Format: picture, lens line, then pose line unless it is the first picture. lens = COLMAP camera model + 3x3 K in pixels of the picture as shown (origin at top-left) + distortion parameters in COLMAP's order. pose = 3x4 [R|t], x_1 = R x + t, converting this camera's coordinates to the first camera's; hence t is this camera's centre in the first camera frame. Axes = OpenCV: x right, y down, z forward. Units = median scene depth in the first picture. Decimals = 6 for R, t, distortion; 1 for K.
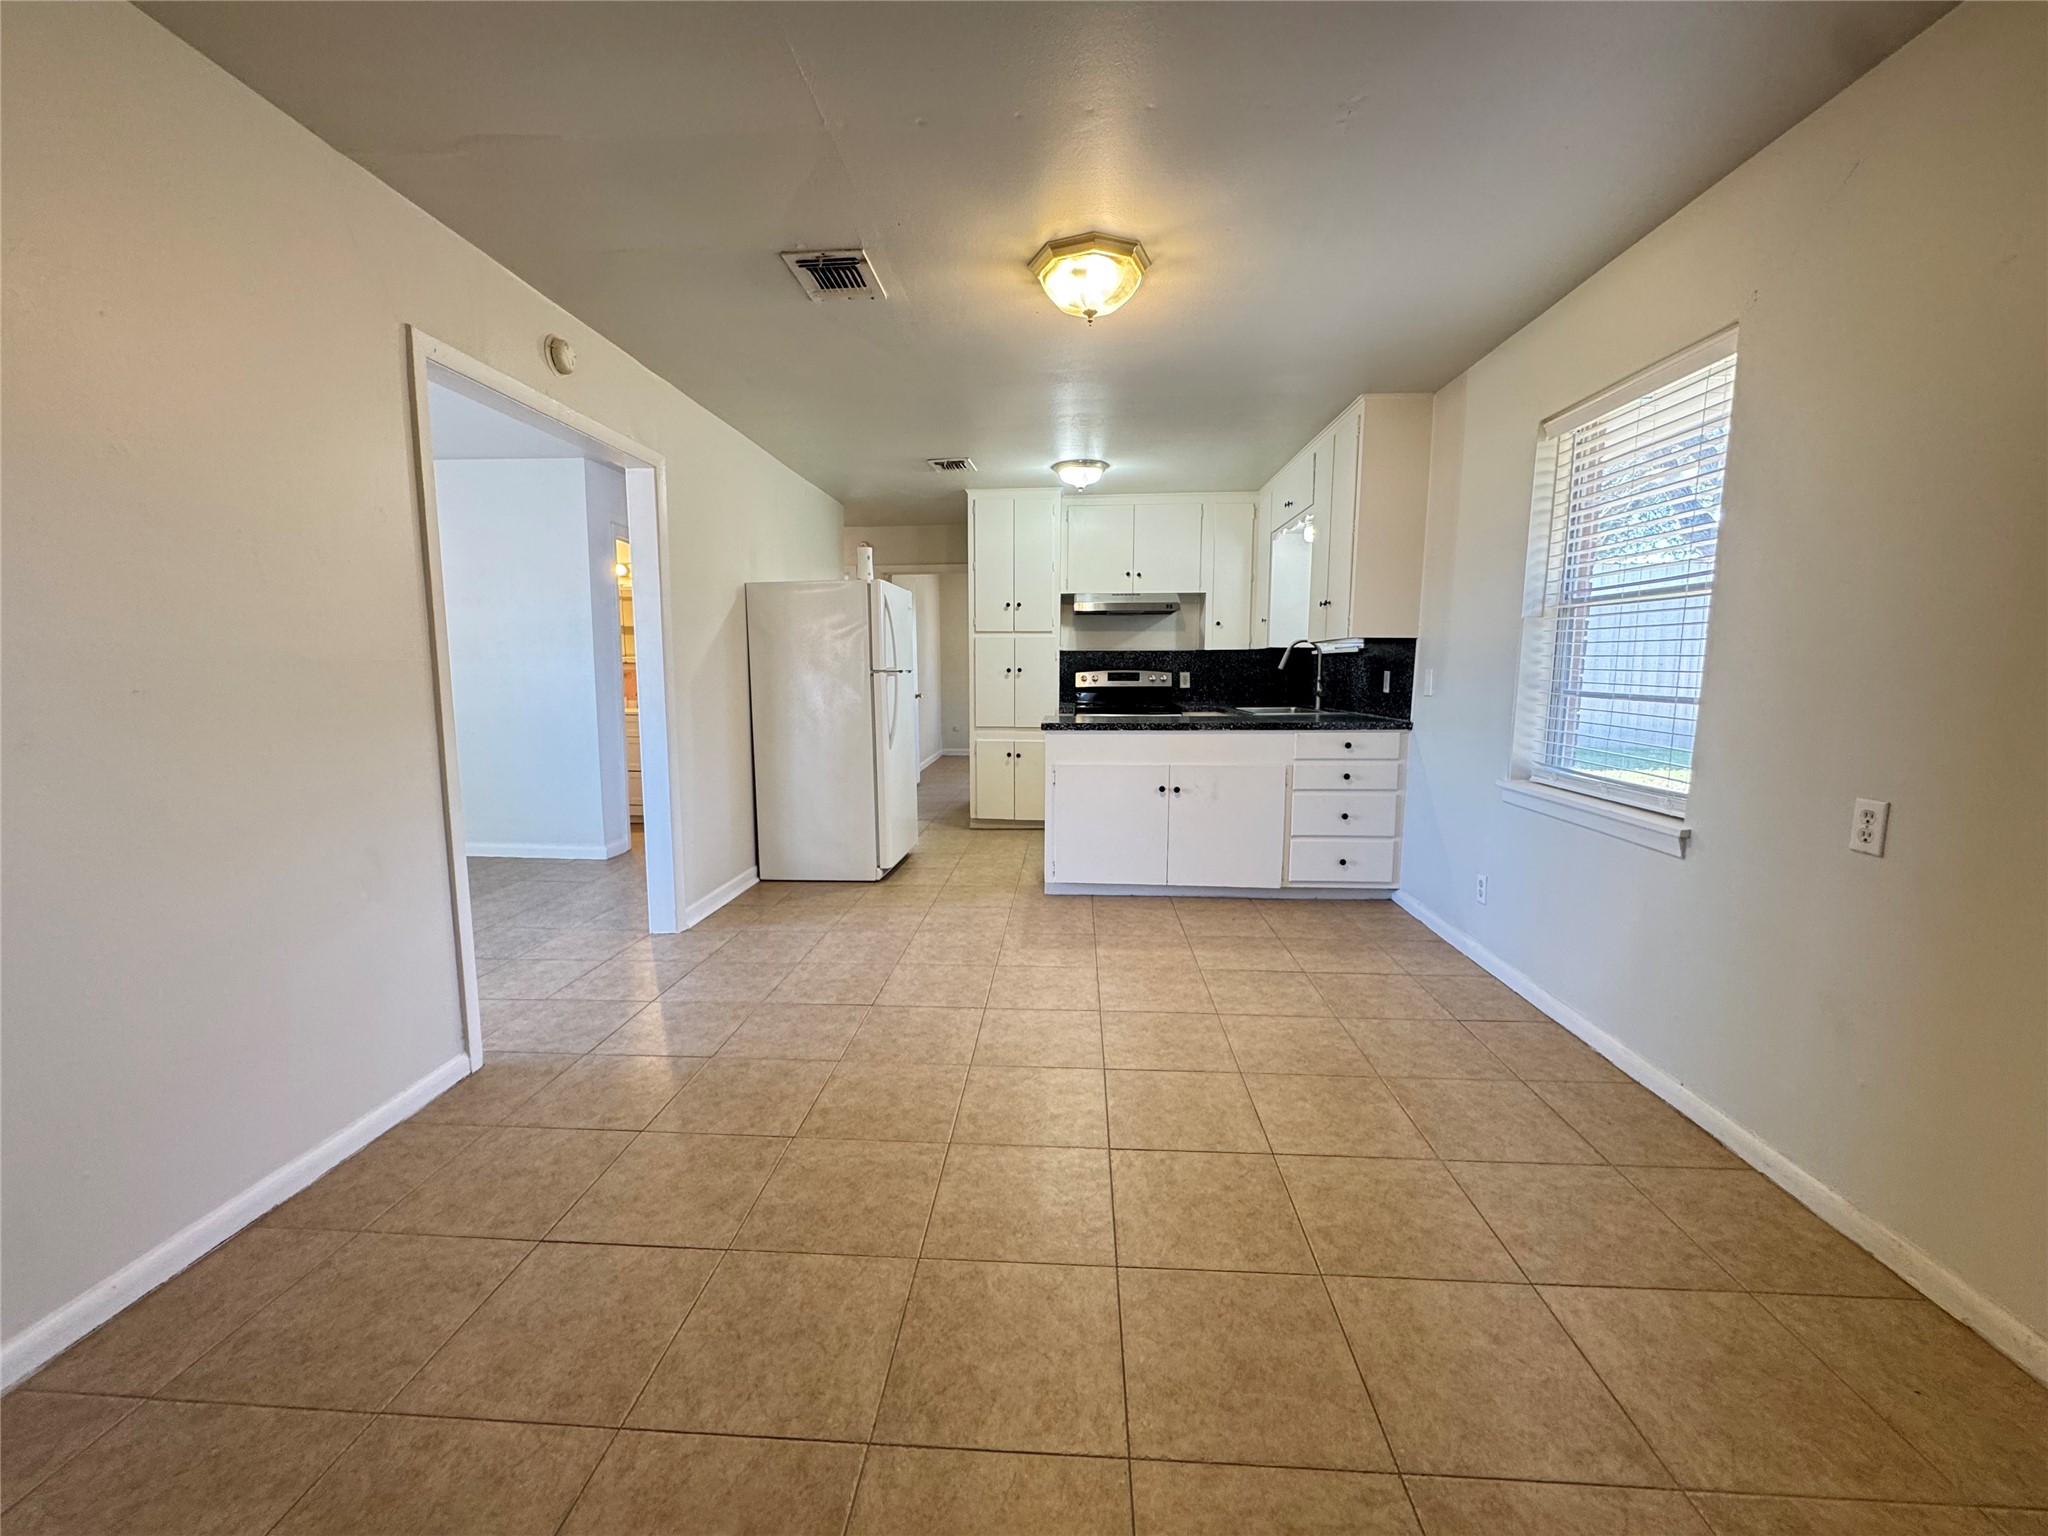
lens RADIAL K [[815.8, 0, 1023.8], [0, 815.8, 770.5], [0, 0, 1]] dist [-0.002081, 0.000573]
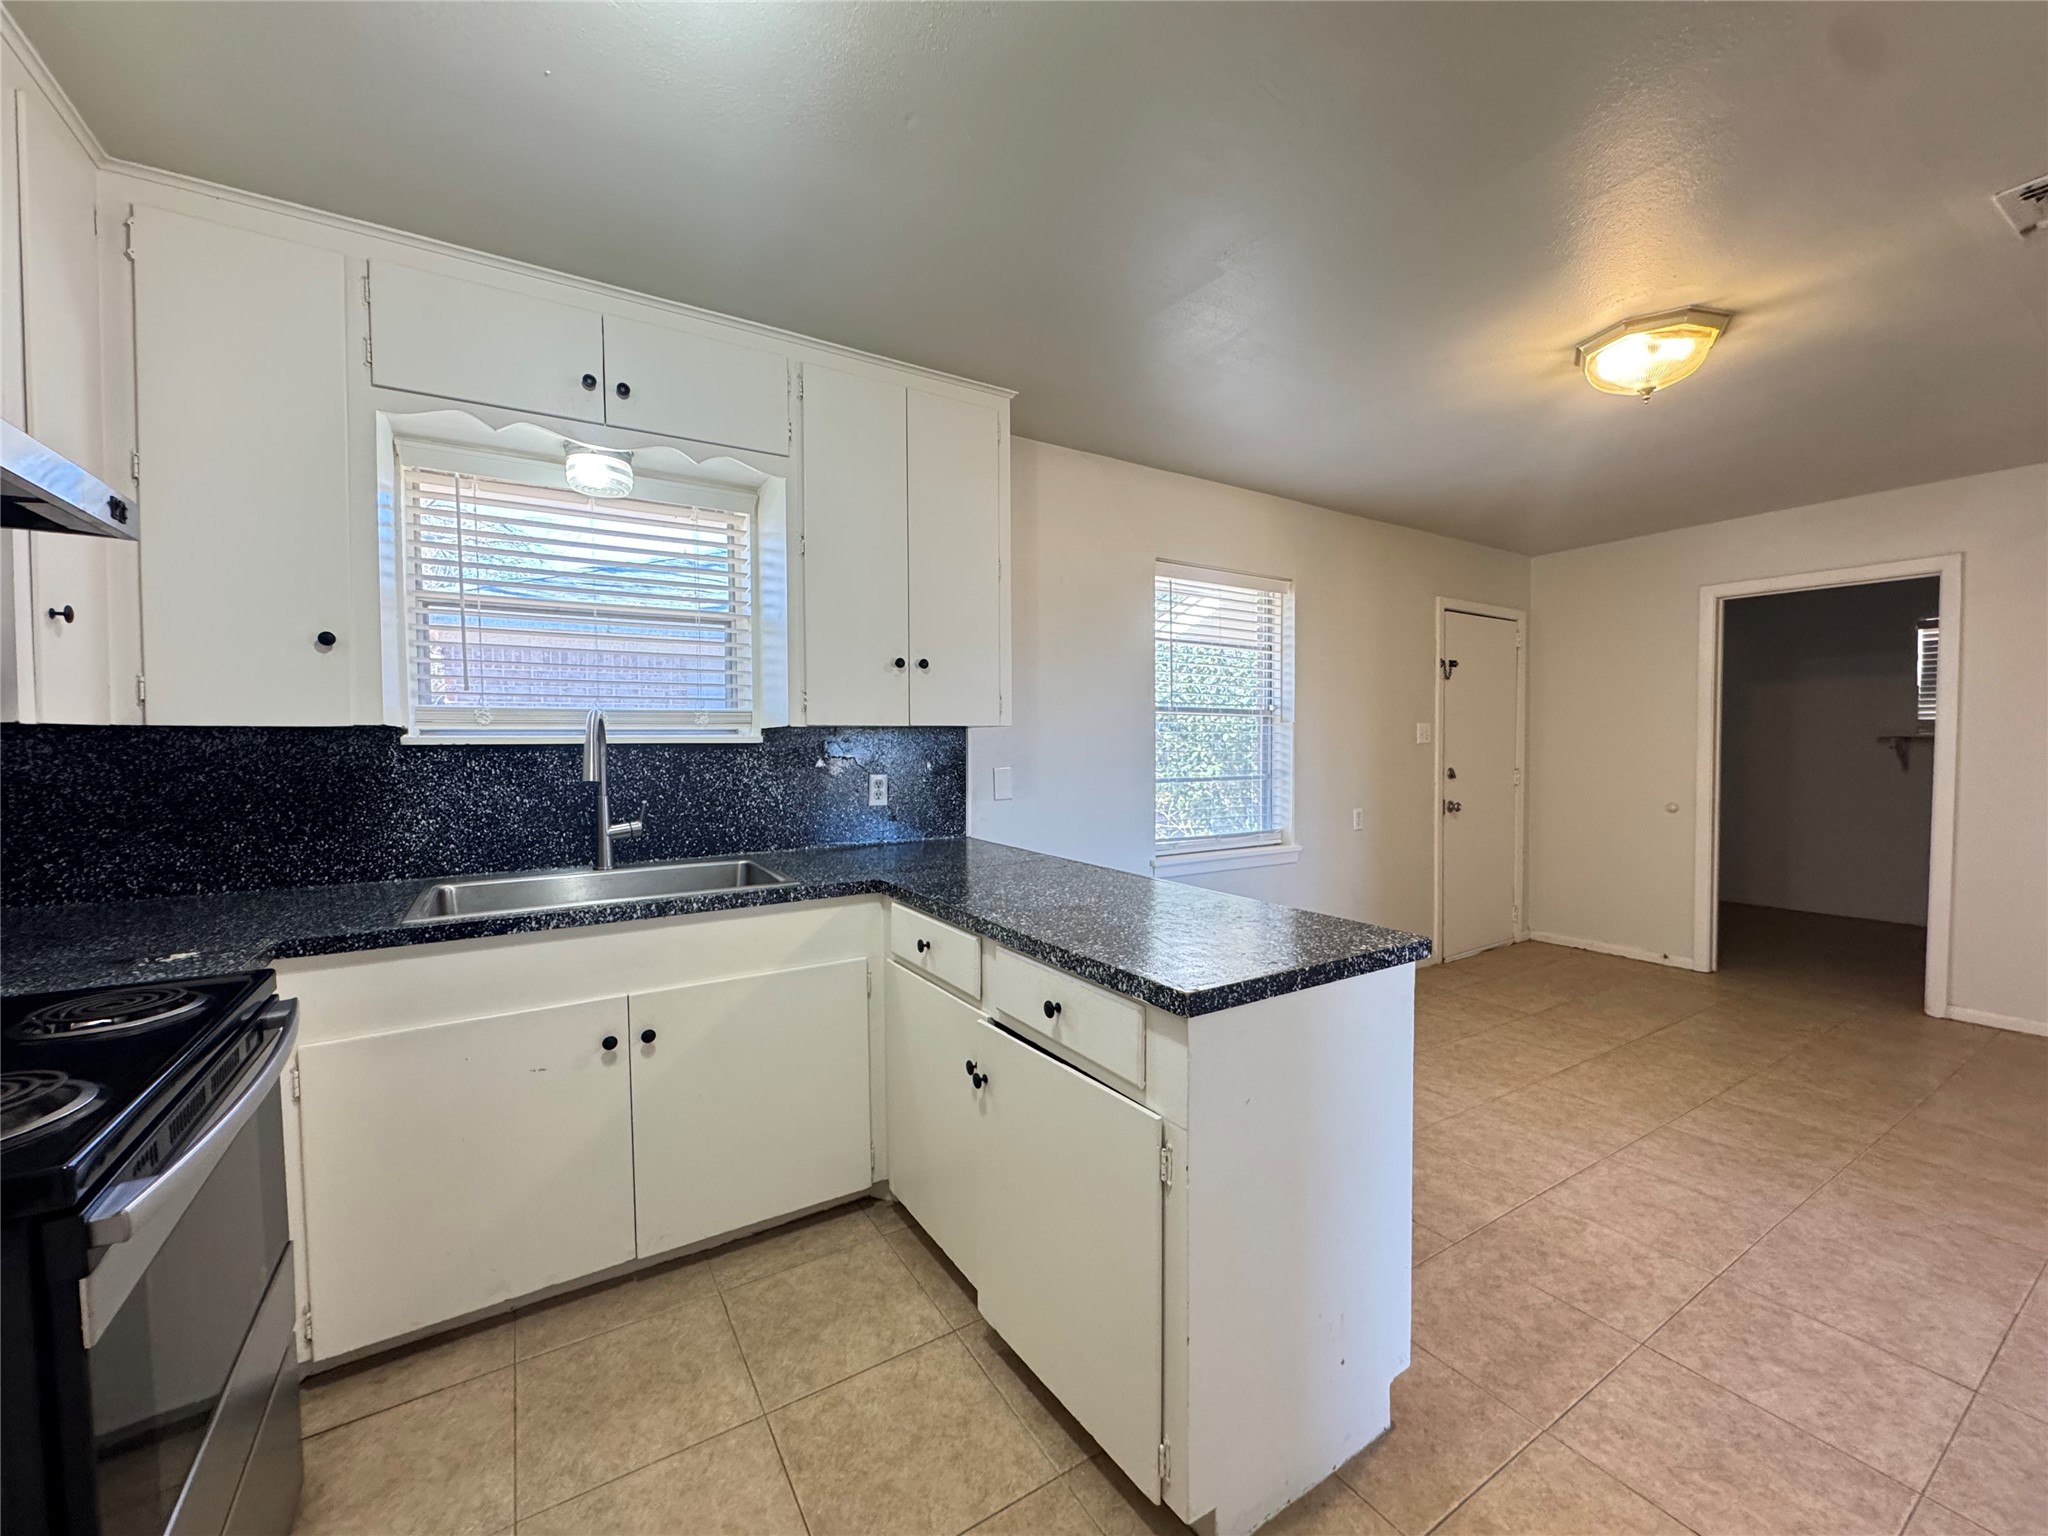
lens RADIAL K [[815.8, 0, 1024.4], [0, 815.8, 766.4], [0, 0, 1]] dist [-0.002081, 0.000573]
pose [[-0.581109, -0.022435, 0.813517, -0.170473], [0.107367, 0.988769, 0.103962, -0.193280], [-0.806713, 0.147758, -0.572173, 1.349977]]
